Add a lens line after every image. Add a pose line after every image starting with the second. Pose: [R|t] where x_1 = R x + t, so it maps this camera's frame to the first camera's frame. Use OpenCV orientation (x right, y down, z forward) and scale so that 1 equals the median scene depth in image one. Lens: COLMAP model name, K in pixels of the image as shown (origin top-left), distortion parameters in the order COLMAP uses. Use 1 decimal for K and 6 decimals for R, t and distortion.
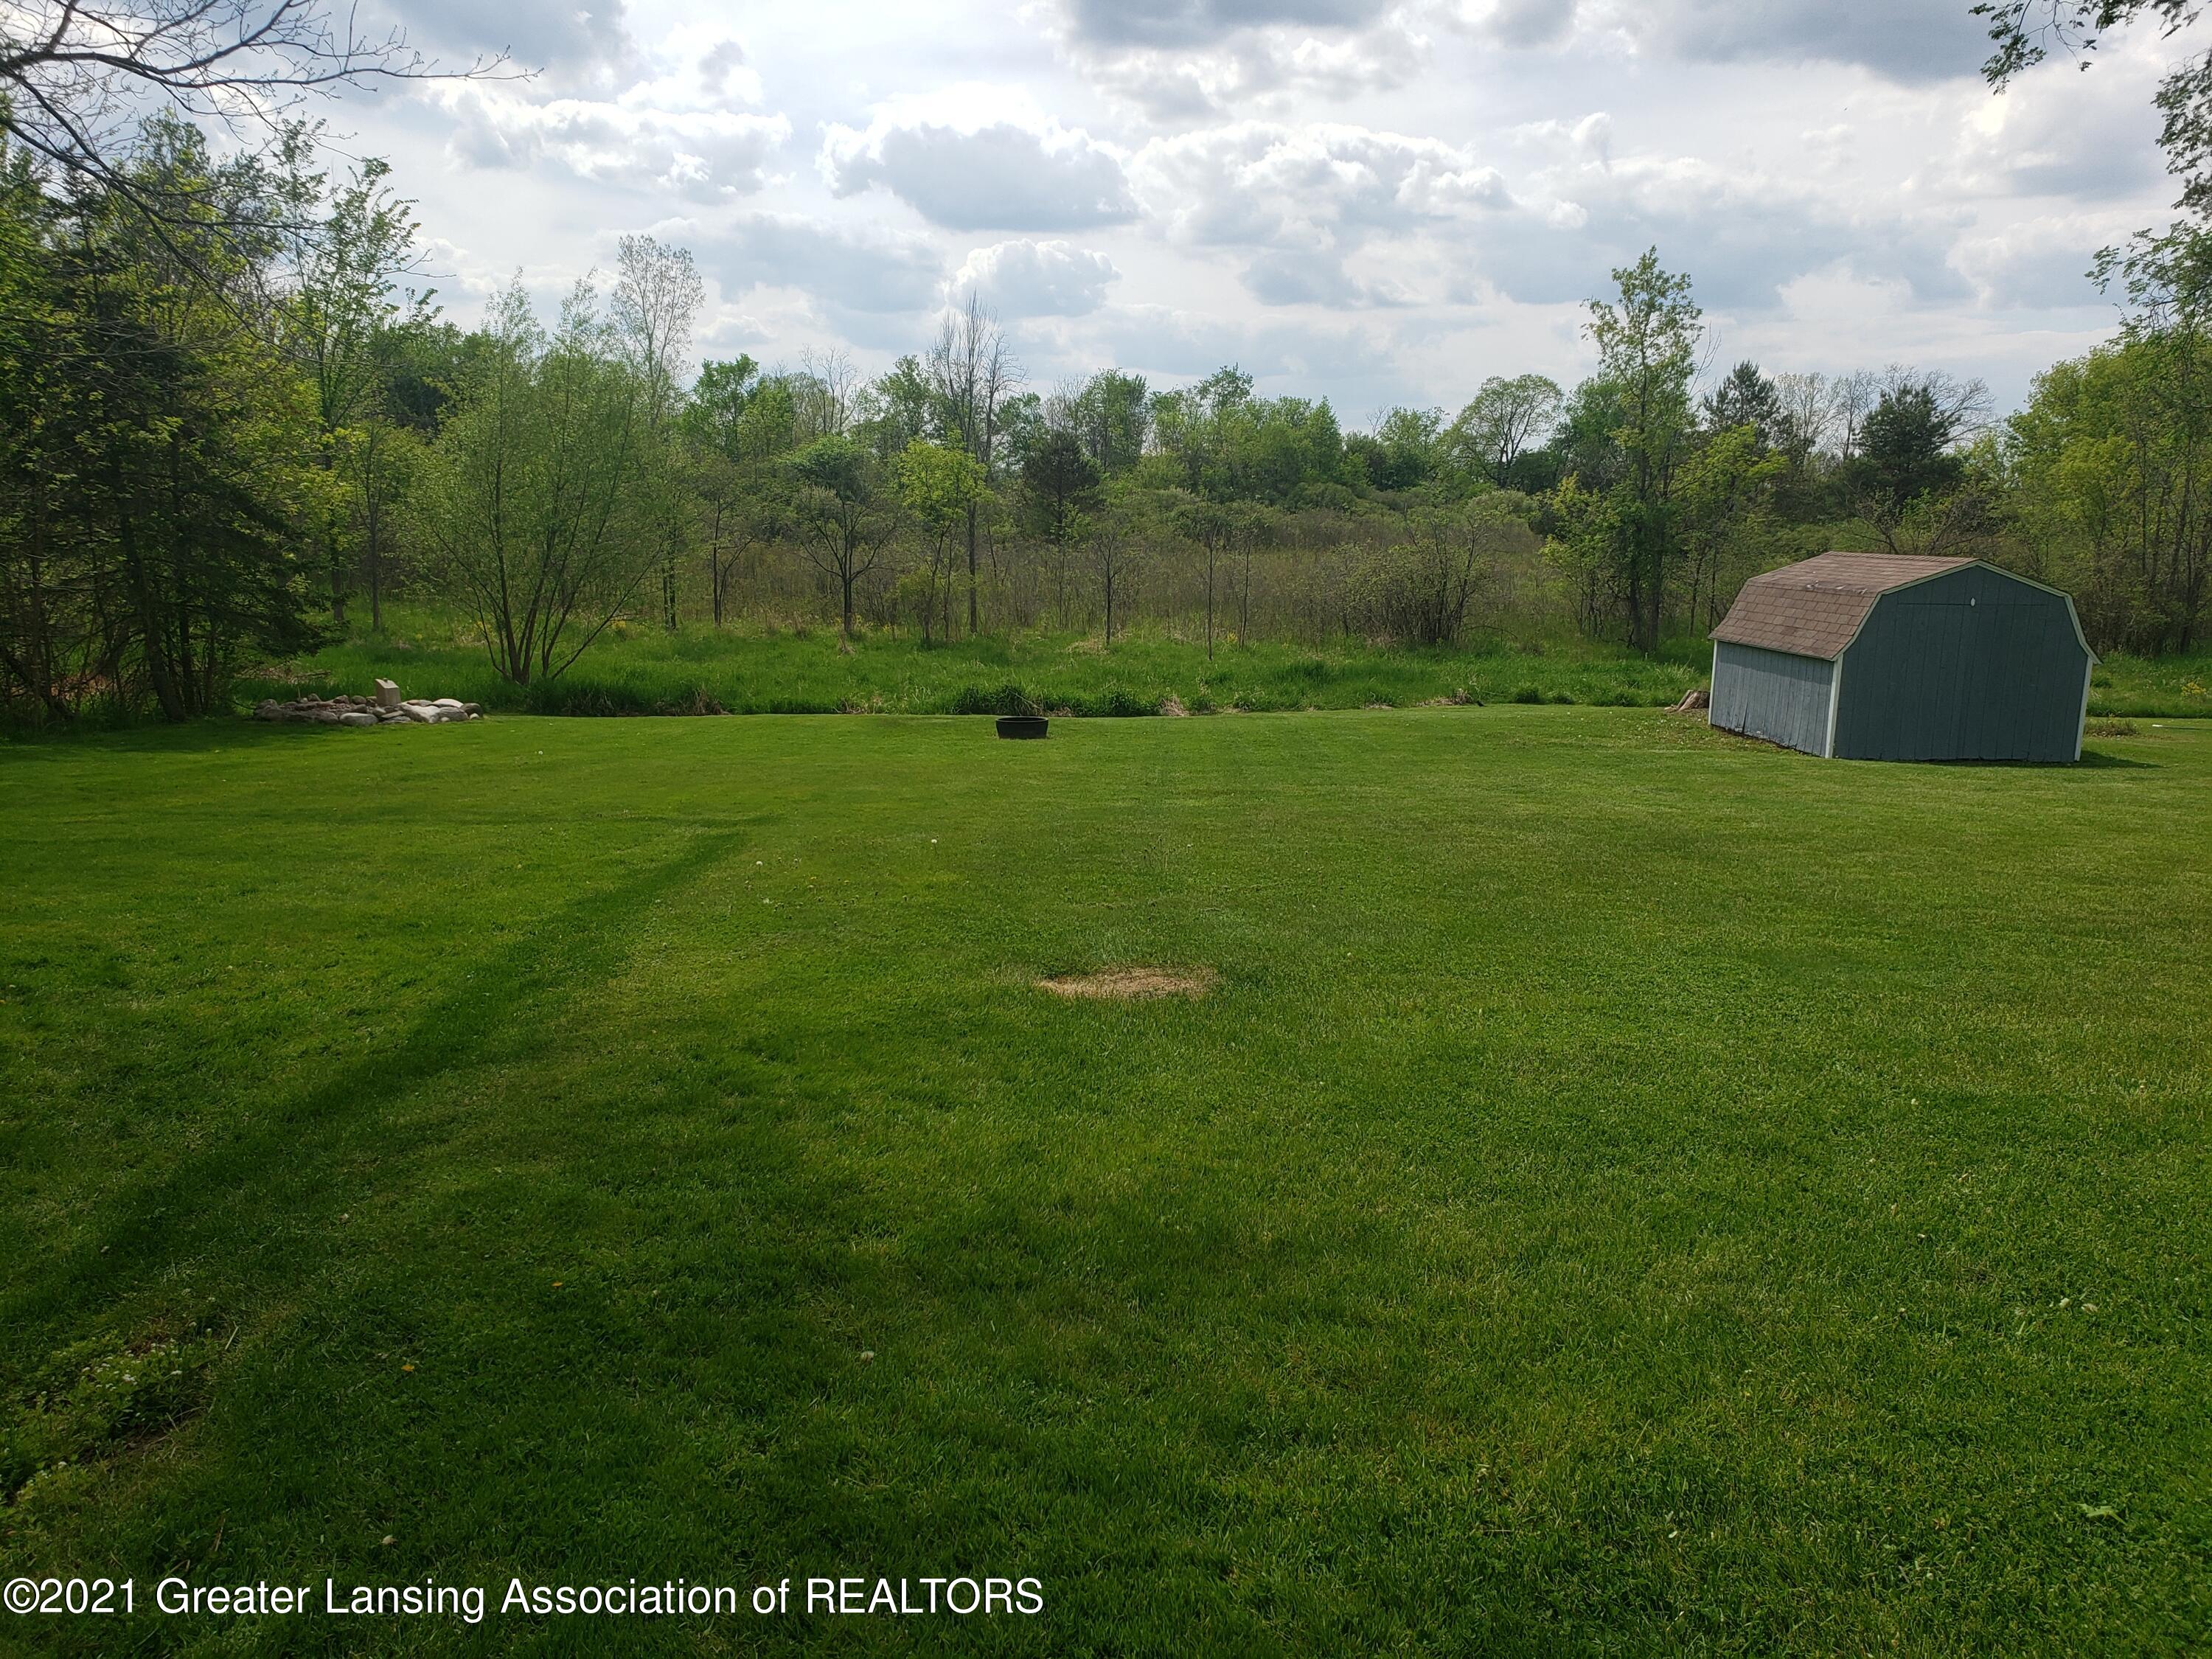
lens RADIAL K [[1697.0, 0, 1106.0], [0, 1697.0, 829.5], [0, 0, 1]] dist [0.075777, -0.053715]
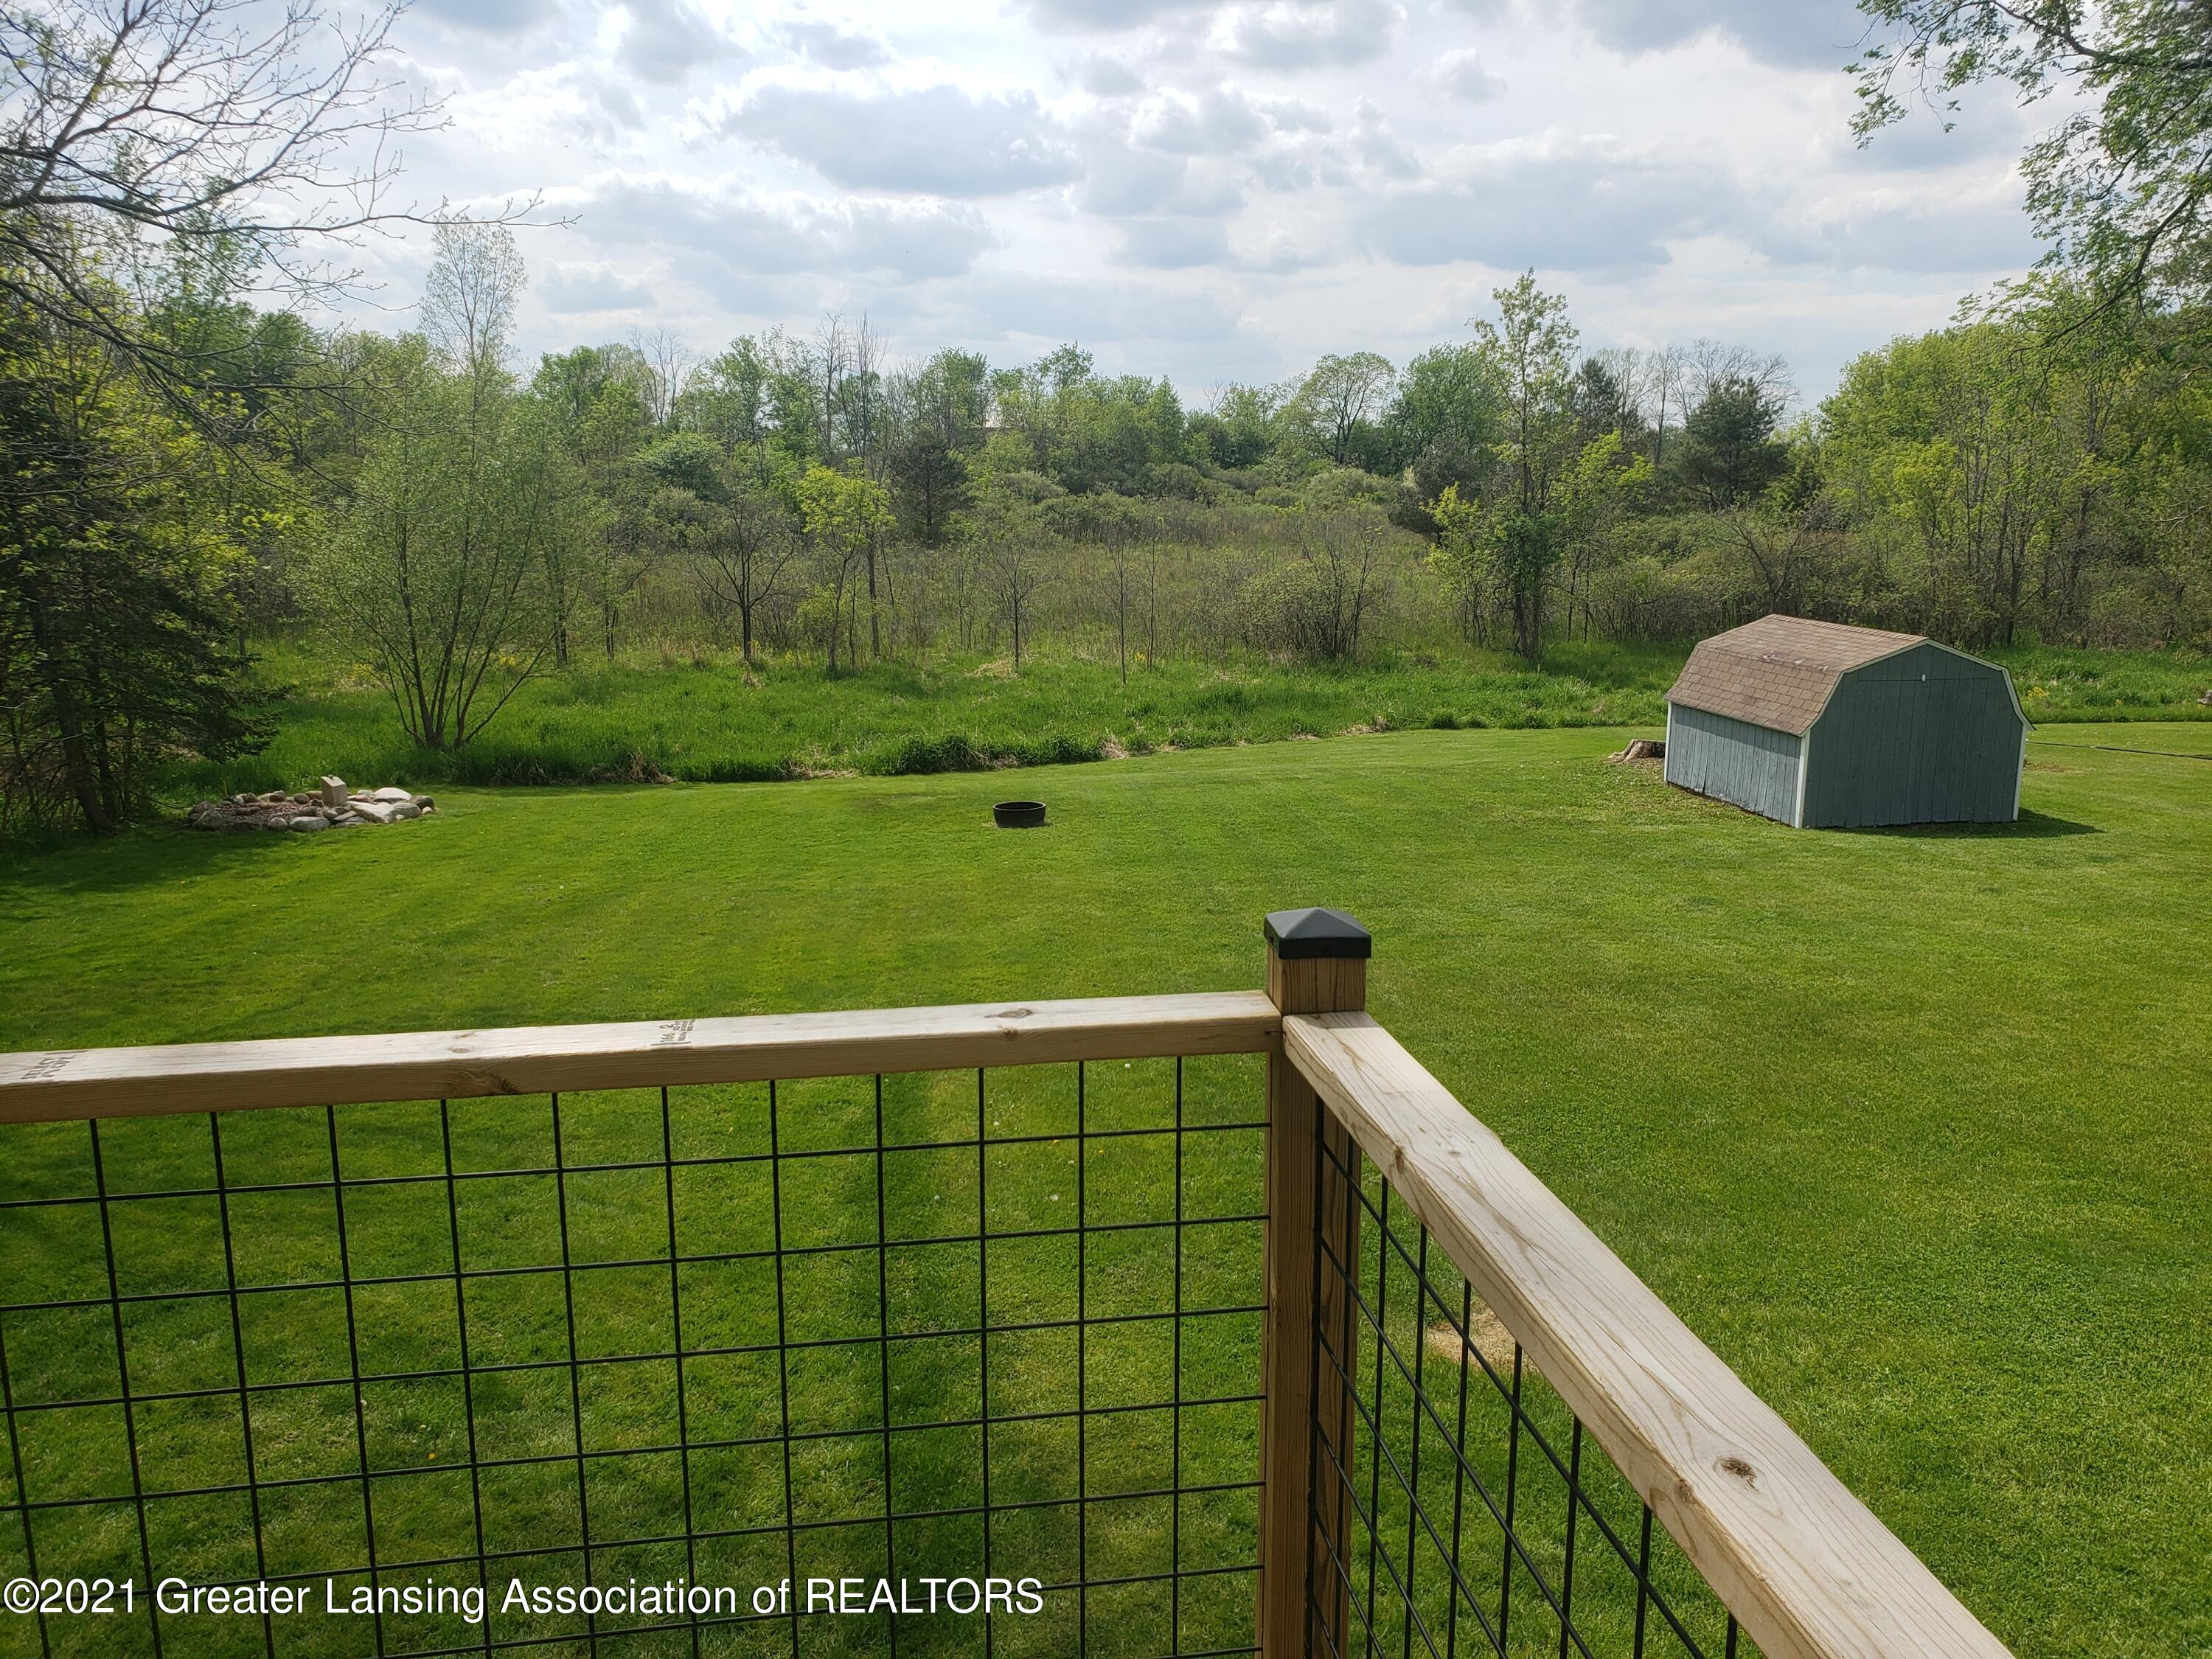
lens RADIAL K [[1674.4, 0, 1146.7], [0, 1674.4, 853.4], [0, 0, 1]] dist [0.150621, -0.227294]
pose [[0.992037, -0.041691, 0.118848, -0.031281], [0.037321, 0.998551, 0.038762, -0.023969], [-0.120292, -0.034018, 0.992156, 0.000179]]
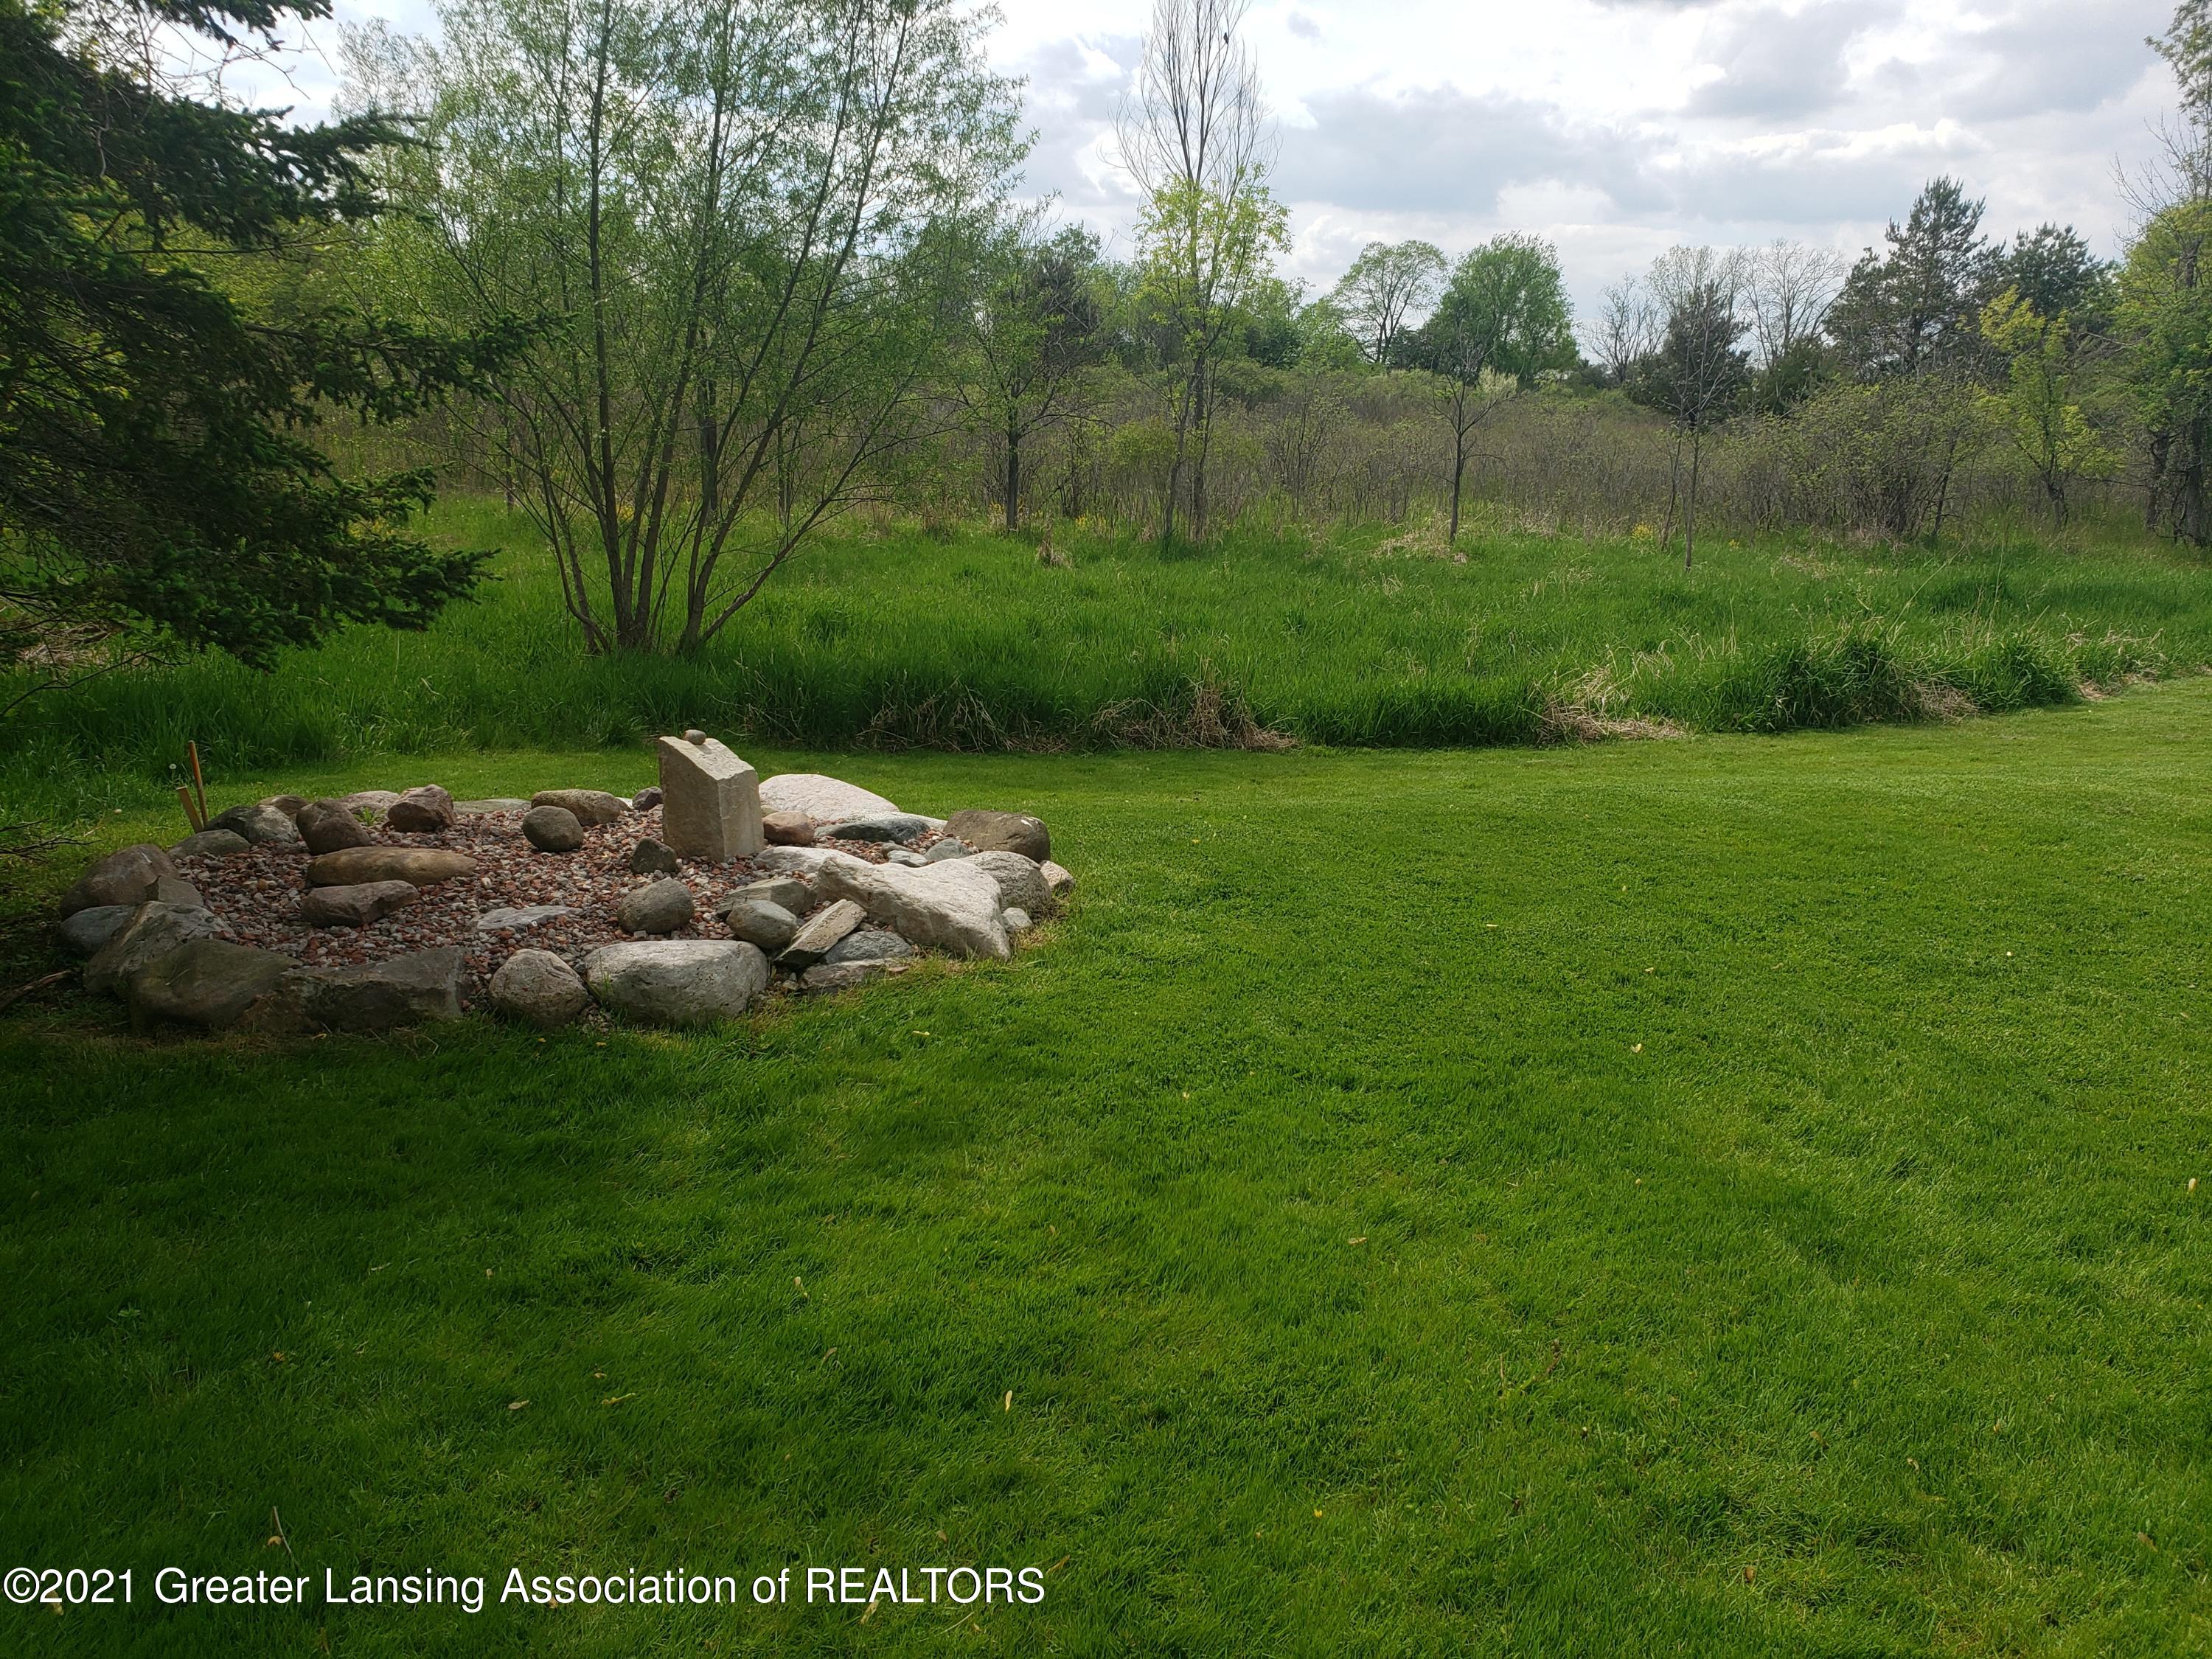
lens RADIAL K [[1674.4, 0, 1146.7], [0, 1674.4, 853.4], [0, 0, 1]] dist [0.150621, -0.227294]
pose [[0.982361, -0.036450, 0.183407, -0.149583], [0.023117, 0.996967, 0.074318, -0.032416], [-0.185559, -0.068767, 0.980224, 0.287935]]
